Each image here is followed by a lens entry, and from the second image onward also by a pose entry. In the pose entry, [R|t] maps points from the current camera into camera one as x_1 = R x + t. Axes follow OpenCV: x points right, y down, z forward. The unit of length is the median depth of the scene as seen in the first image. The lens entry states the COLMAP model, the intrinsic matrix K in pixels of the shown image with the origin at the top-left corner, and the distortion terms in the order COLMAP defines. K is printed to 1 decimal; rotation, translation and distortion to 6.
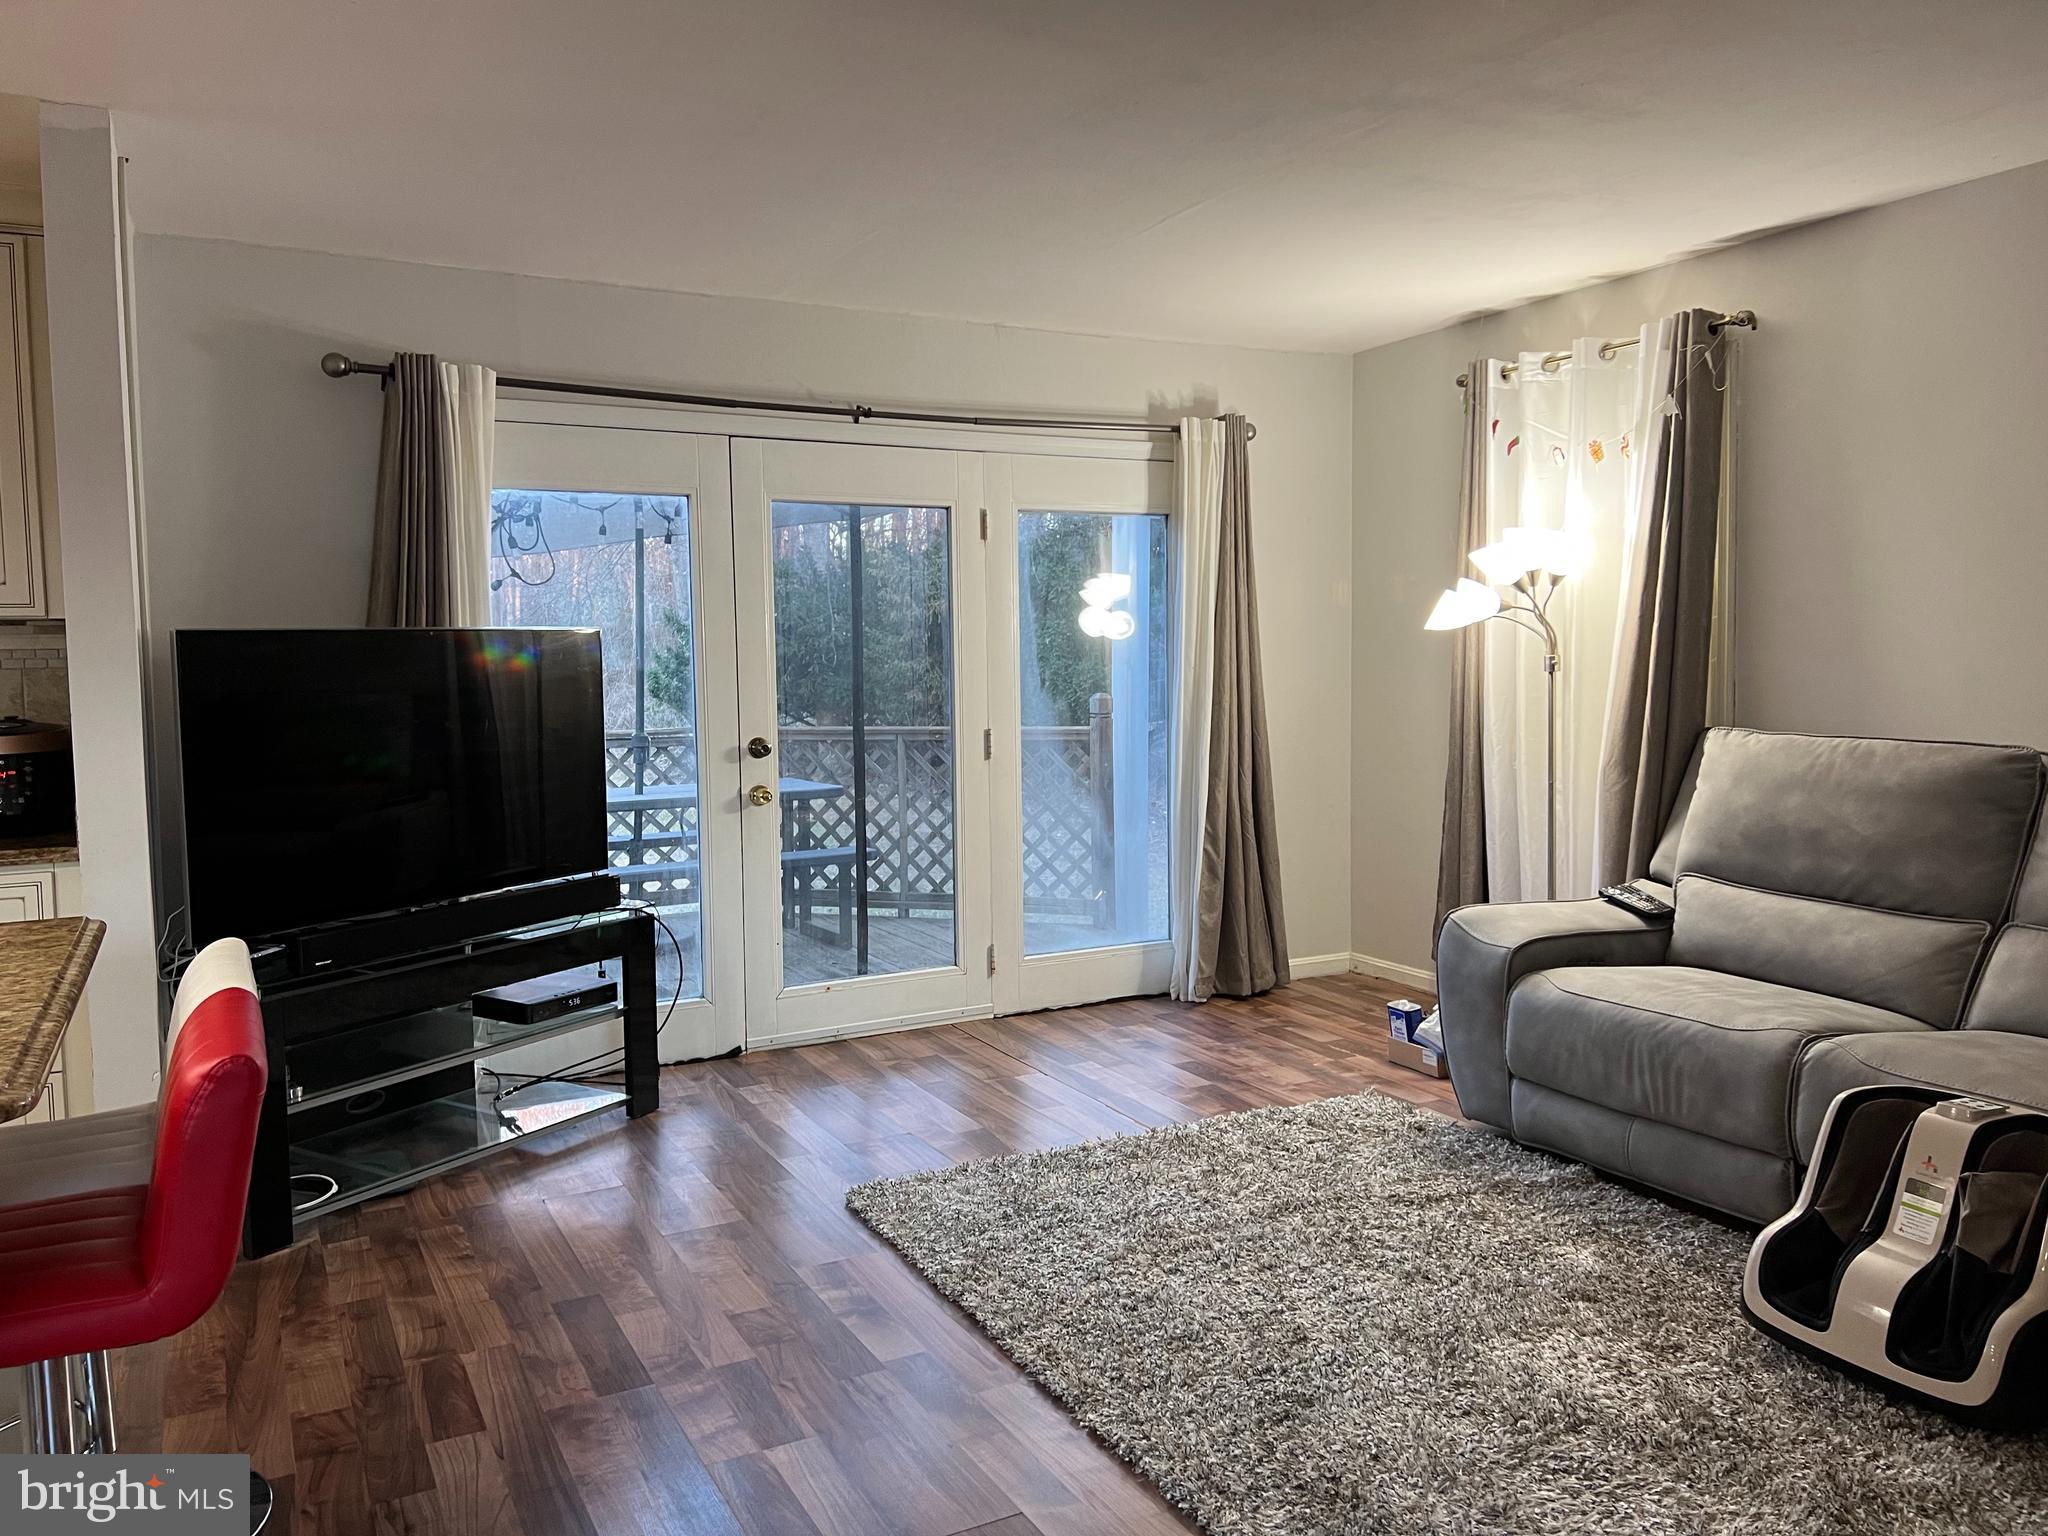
lens RADIAL K [[1528.9, 0, 1016.7], [0, 1528.9, 764.3], [0, 0, 1]] dist [0.043927, -0.042424]
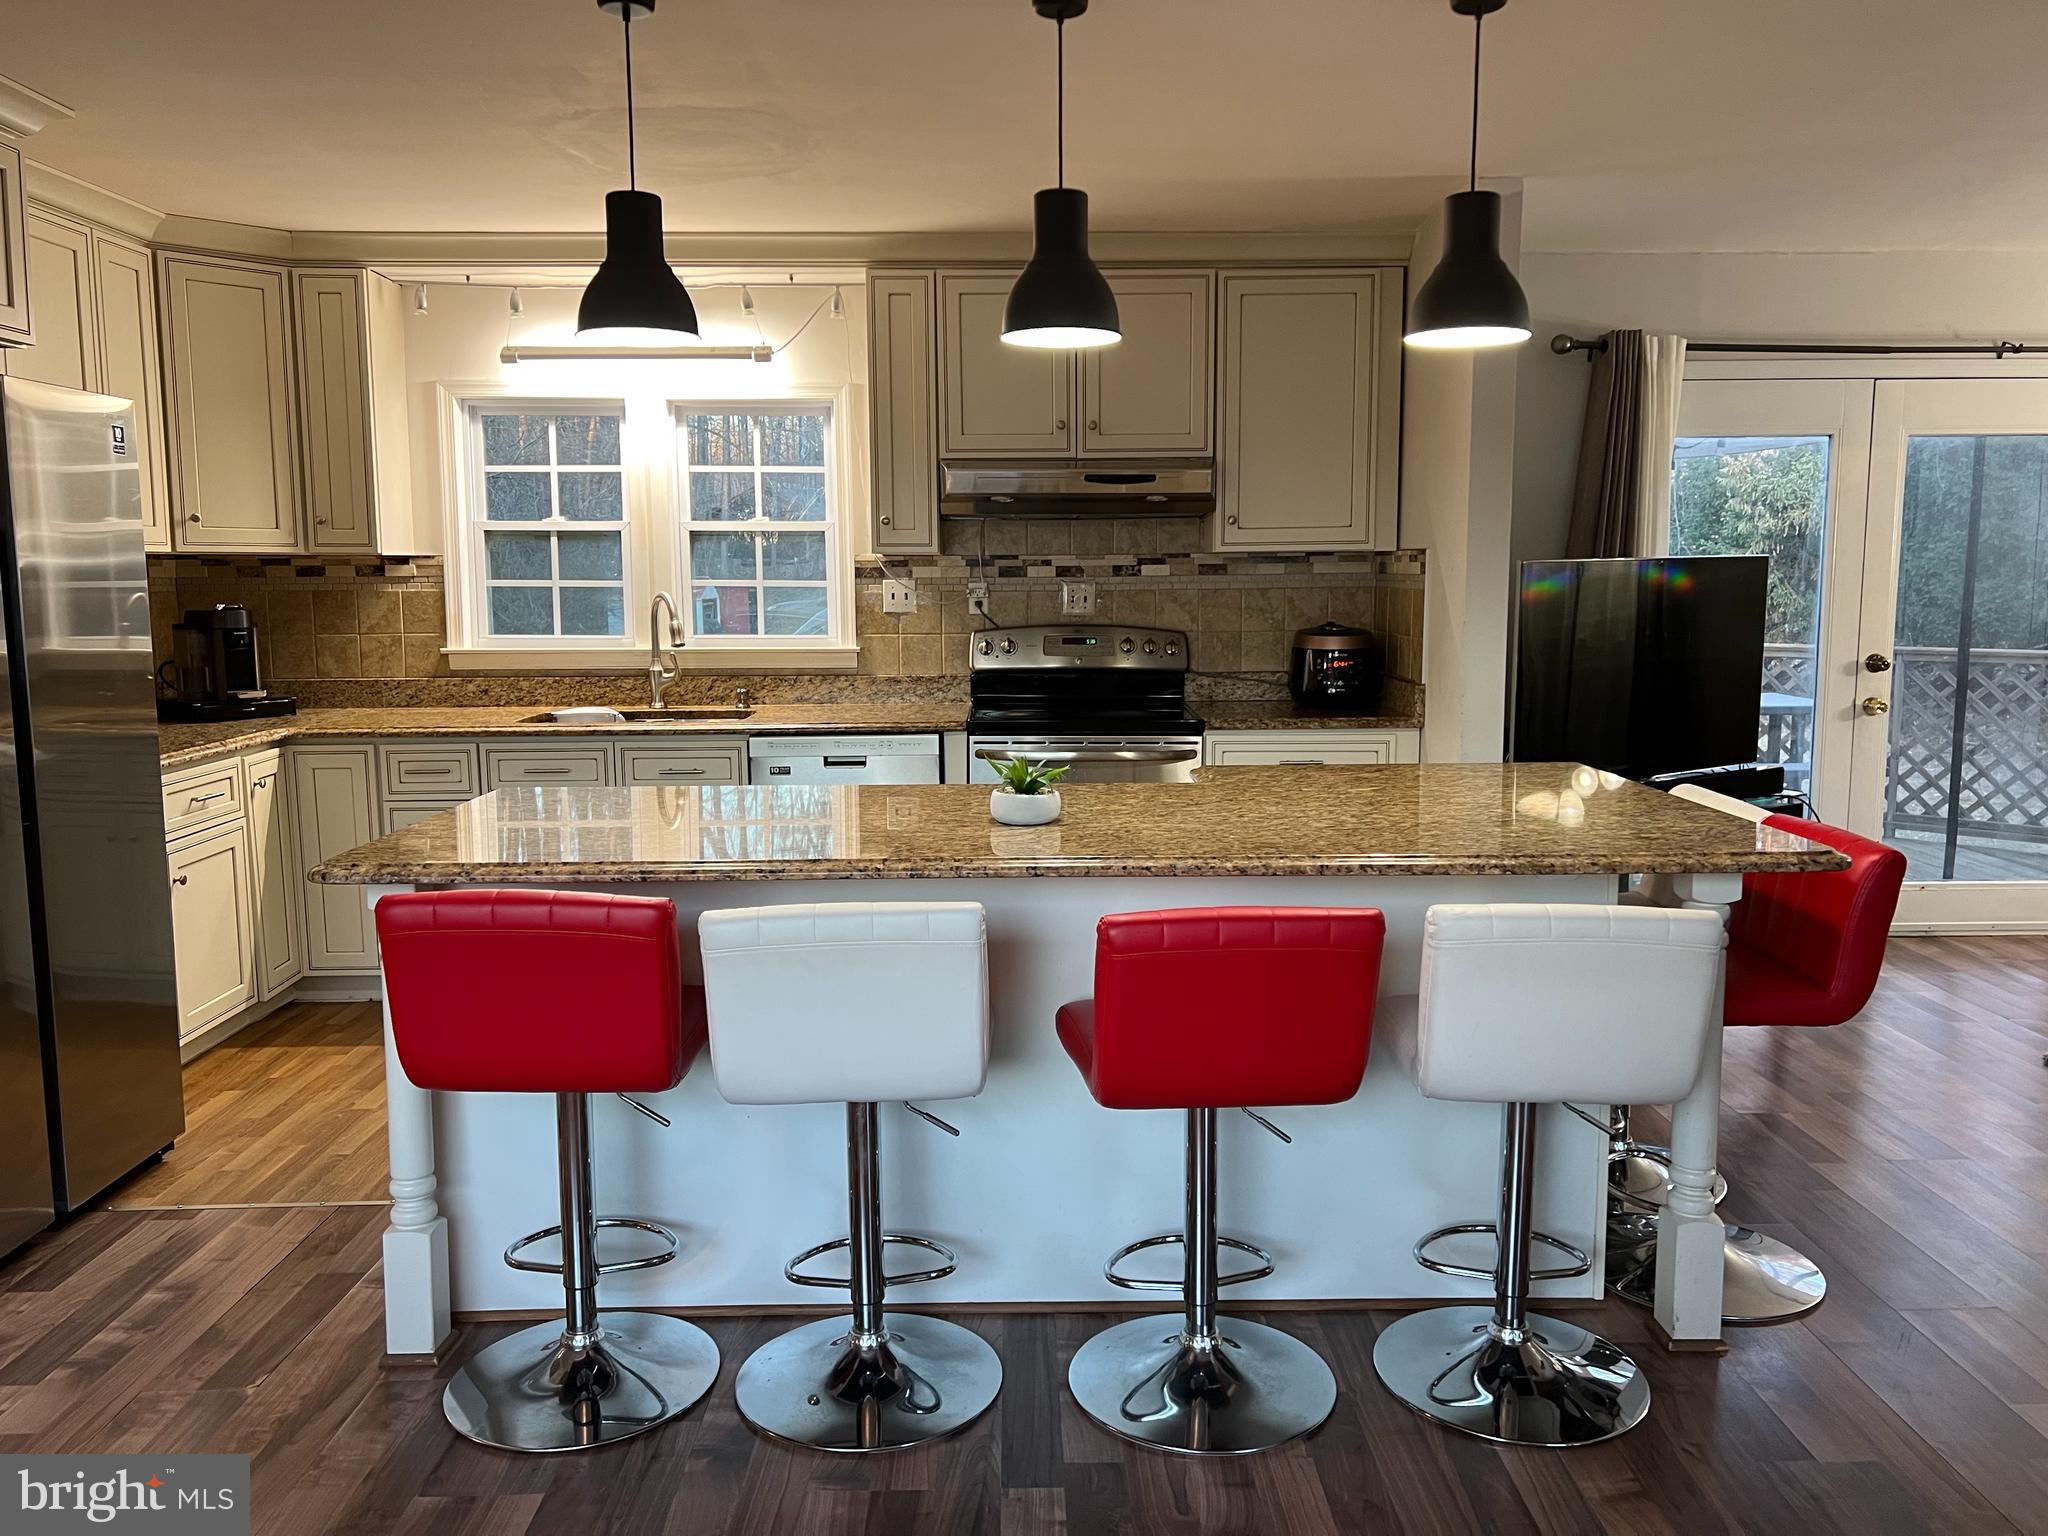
lens RADIAL K [[1528.9, 0, 1028.3], [0, 1528.9, 762.3], [0, 0, 1]] dist [0.043927, -0.042424]
pose [[0.890215, 0.064516, -0.450948, -0.208930], [-0.039556, 0.997129, 0.064569, 0.012754], [0.453819, -0.039642, 0.890212, -0.272906]]
